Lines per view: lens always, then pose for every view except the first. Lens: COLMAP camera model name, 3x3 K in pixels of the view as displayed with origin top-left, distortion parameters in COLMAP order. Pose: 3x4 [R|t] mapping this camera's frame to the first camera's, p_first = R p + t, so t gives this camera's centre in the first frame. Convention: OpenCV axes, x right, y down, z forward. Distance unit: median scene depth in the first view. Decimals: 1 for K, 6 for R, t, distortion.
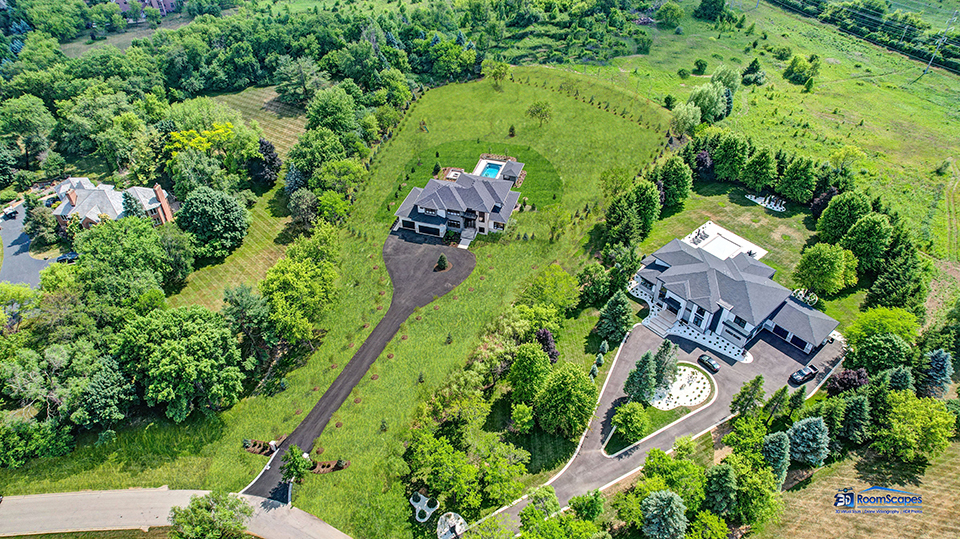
lens RADIAL K [[618.4, 0, 480.0], [0, 618.4, 269.5], [0, 0, 1]] dist [-0.017562, 0.001217]
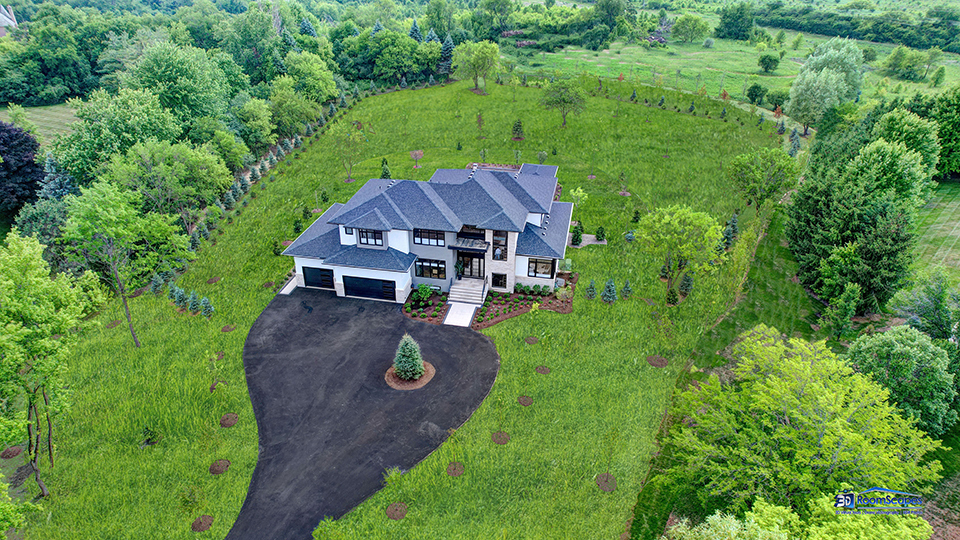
lens RADIAL K [[618.4, 0, 480.0], [0, 618.4, 270.0], [0, 0, 1]] dist [-0.017562, 0.001217]
pose [[0.995566, -0.041972, 0.084182, -0.043702], [0.057239, 0.980486, -0.188069, 0.005393], [-0.074646, 0.192054, 0.978541, 0.595941]]
